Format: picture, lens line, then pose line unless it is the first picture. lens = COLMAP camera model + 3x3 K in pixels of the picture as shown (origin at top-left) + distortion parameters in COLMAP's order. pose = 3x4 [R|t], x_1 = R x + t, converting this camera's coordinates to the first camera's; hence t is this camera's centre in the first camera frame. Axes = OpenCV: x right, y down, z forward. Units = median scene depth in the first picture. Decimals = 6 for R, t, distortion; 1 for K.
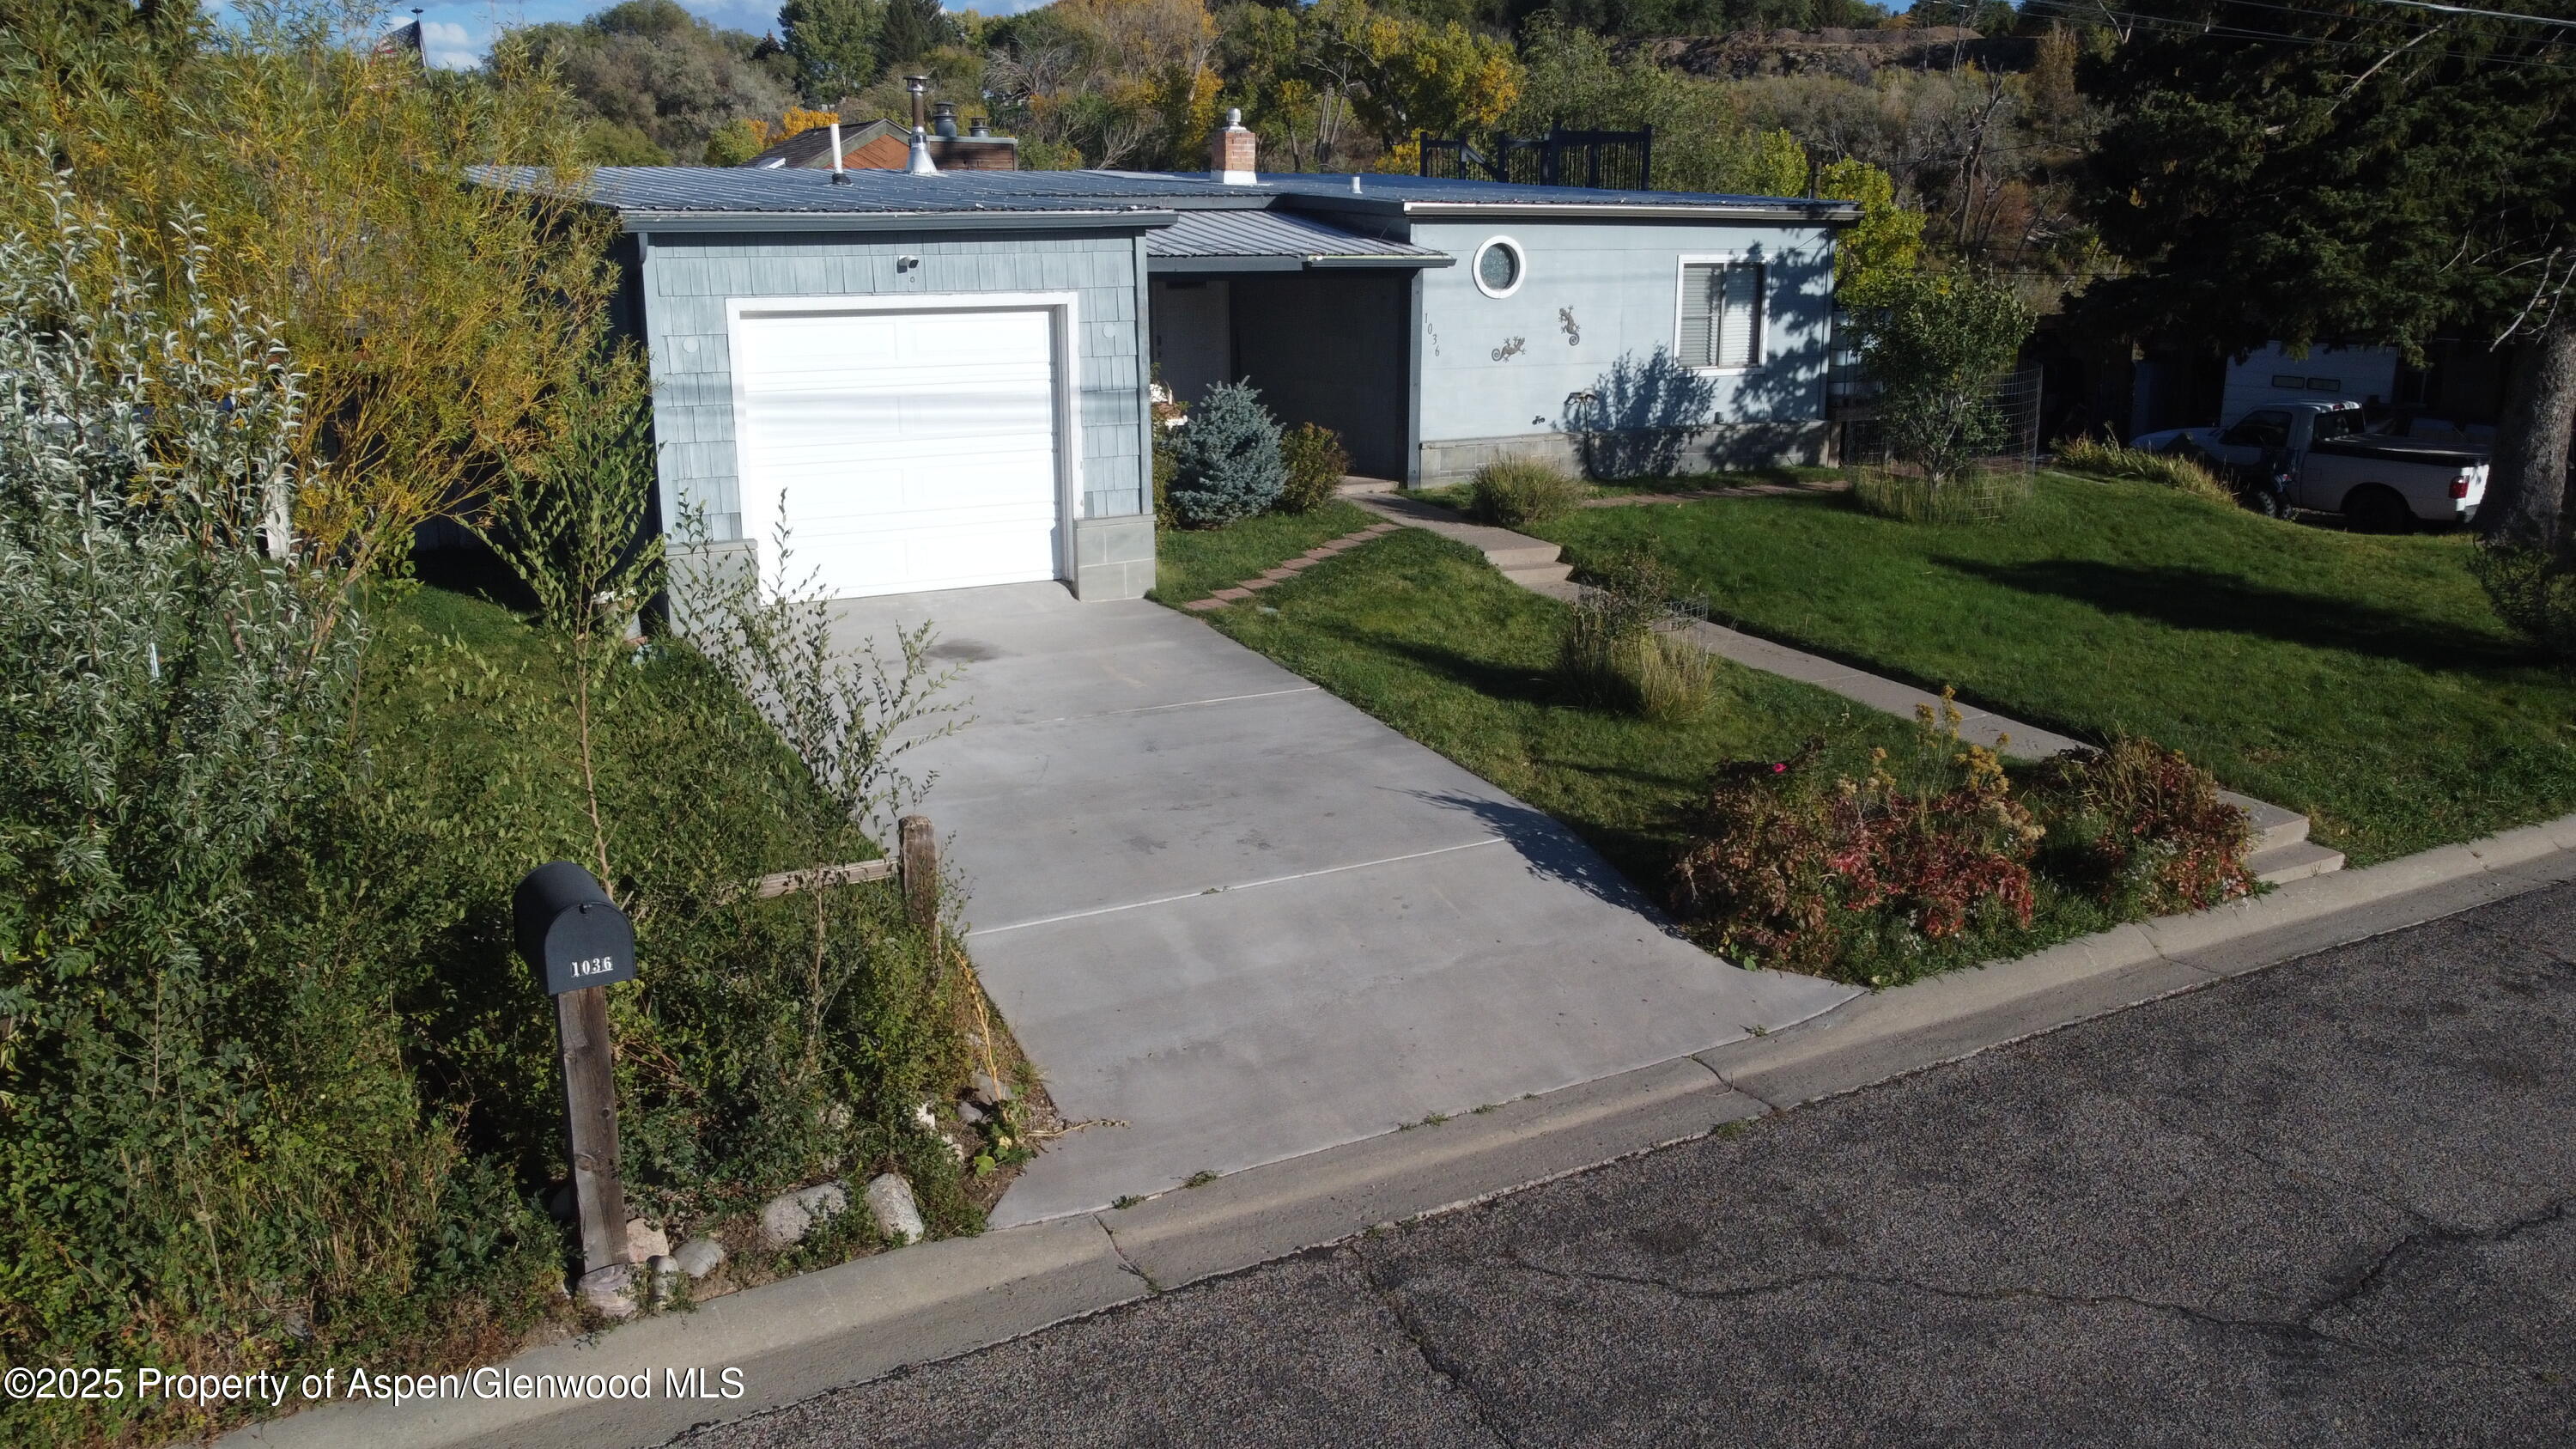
lens RADIAL K [[1958.8, 0, 1302.8], [0, 1958.8, 722.1], [0, 0, 1]] dist [-0.003557, -0.001741]
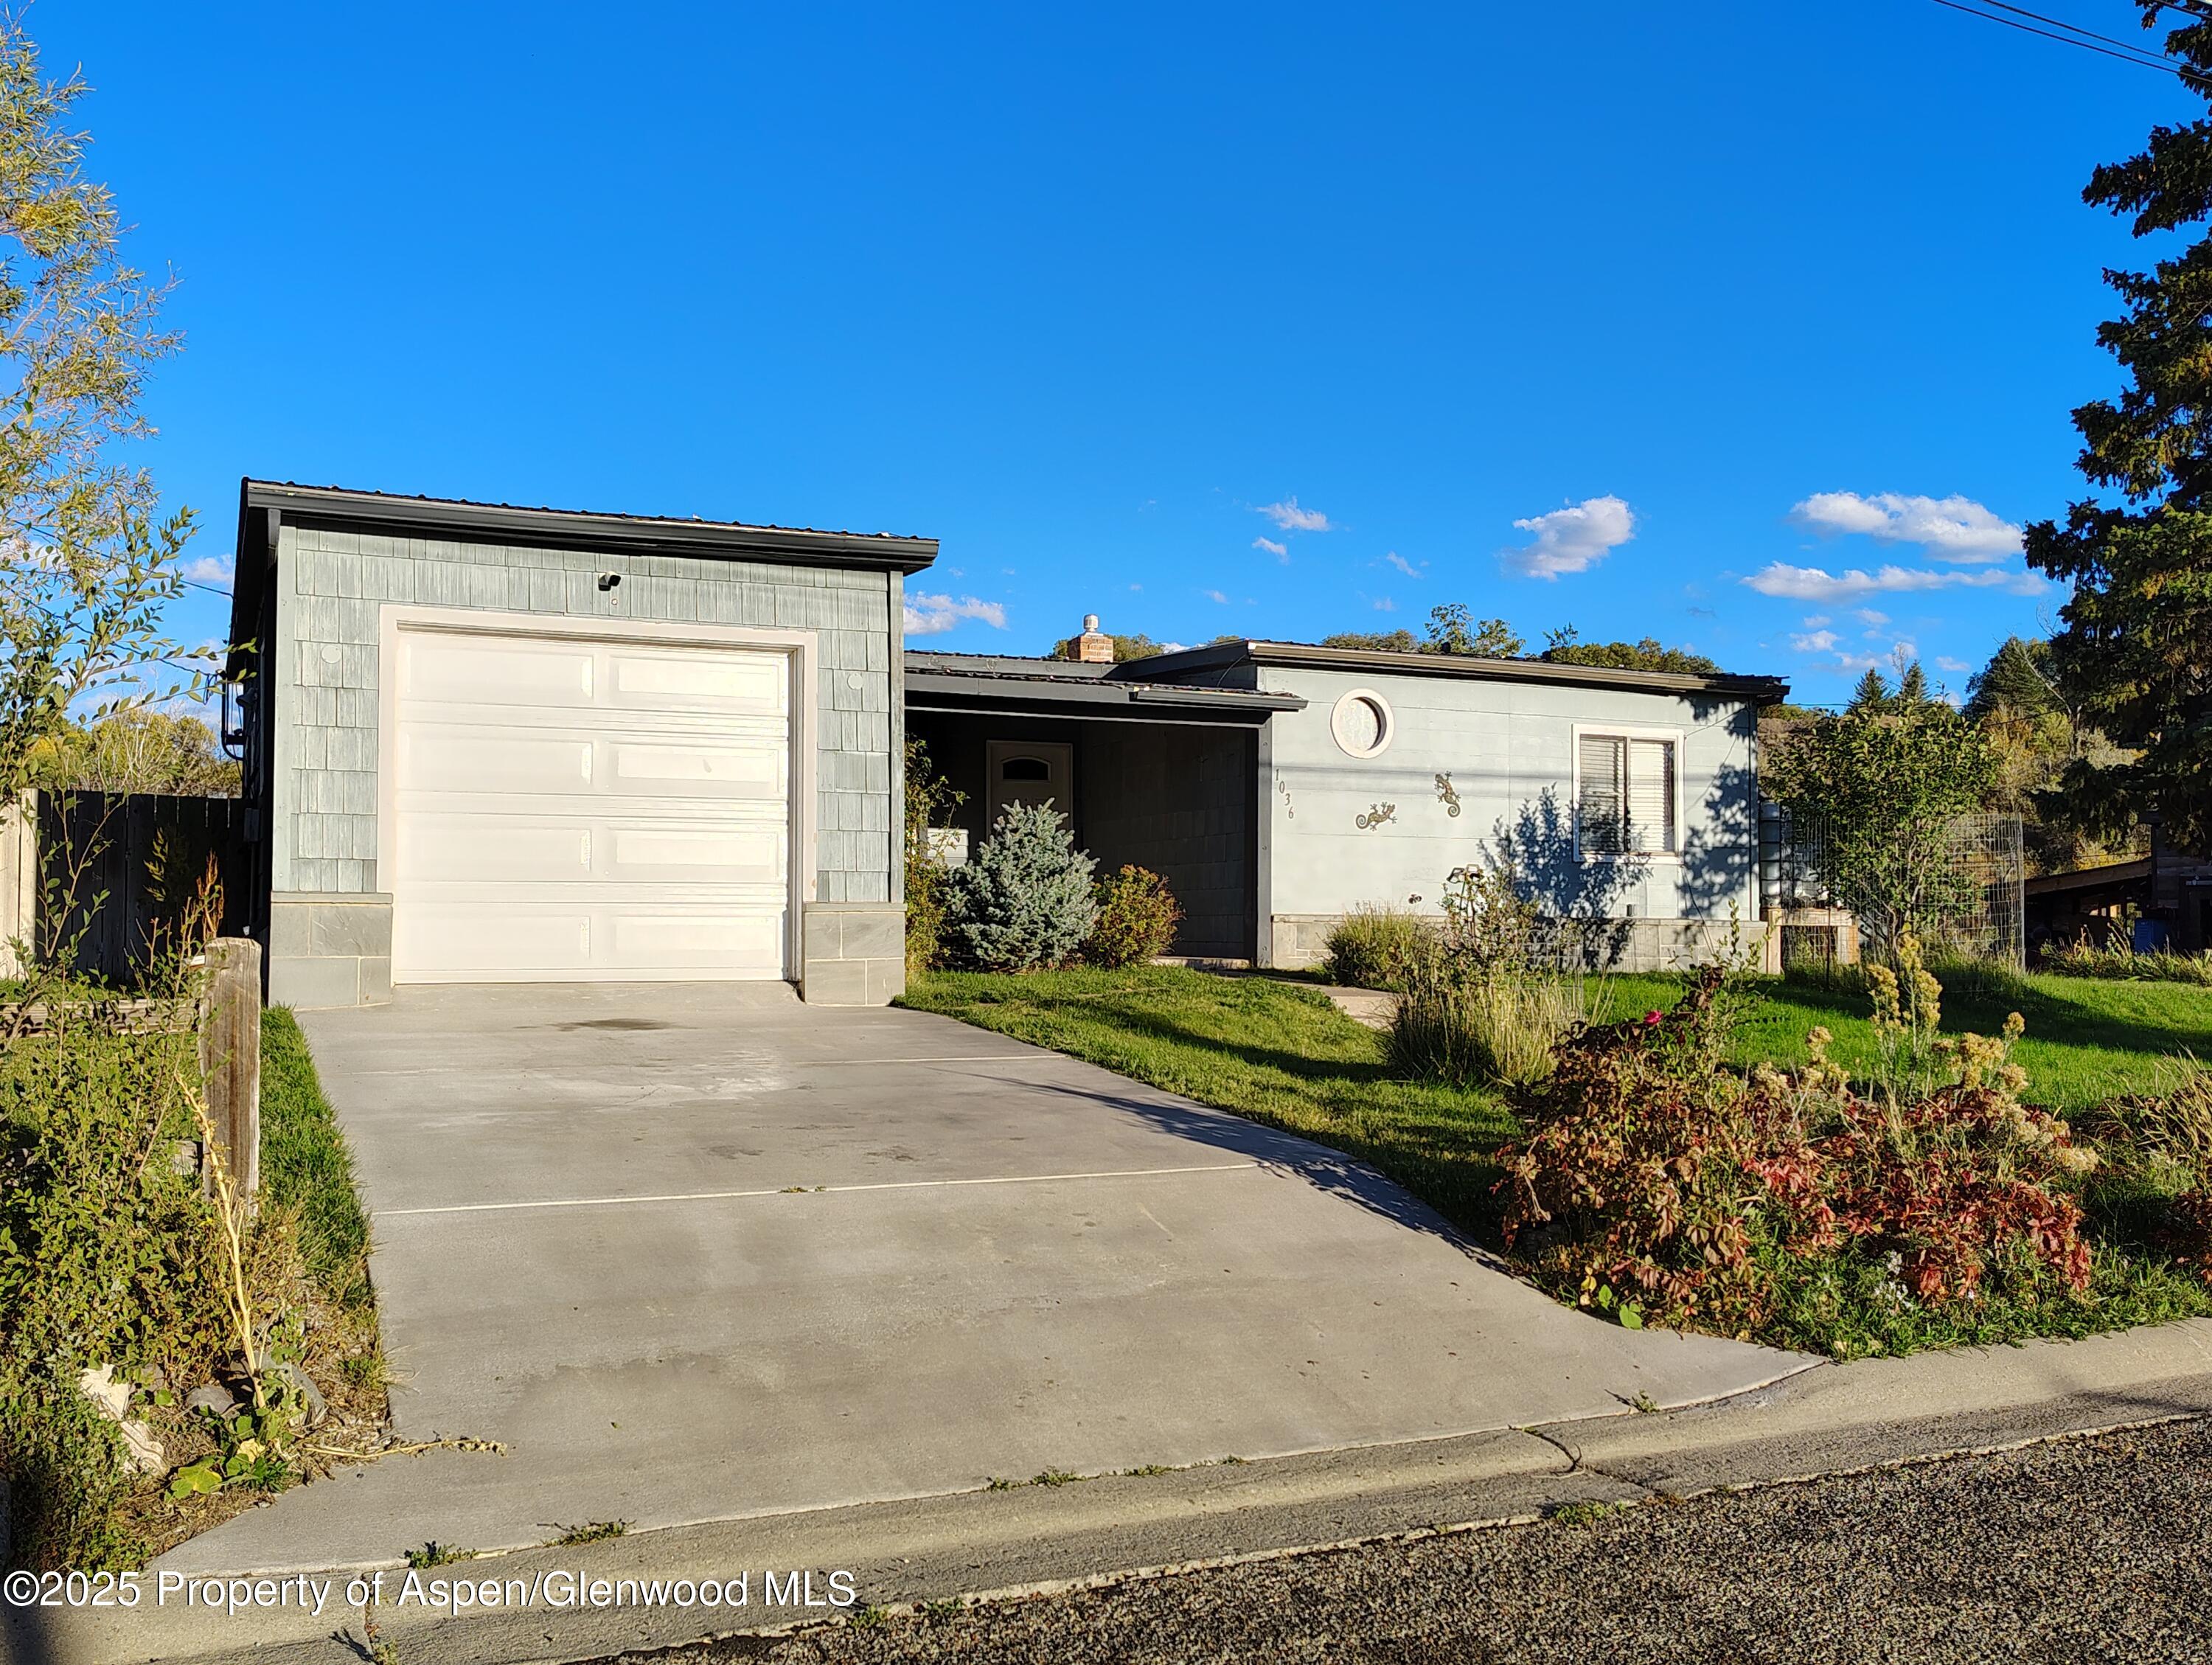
lens RADIAL K [[1953.6, 0, 1090.4], [0, 1953.6, 855.7], [0, 0, 1]] dist [0.042595, -0.021417]
pose [[0.996407, -0.001126, -0.084683, 0.108973], [-0.023278, 0.957758, -0.286631, 0.165522], [0.081429, 0.287573, 0.954291, 0.340818]]
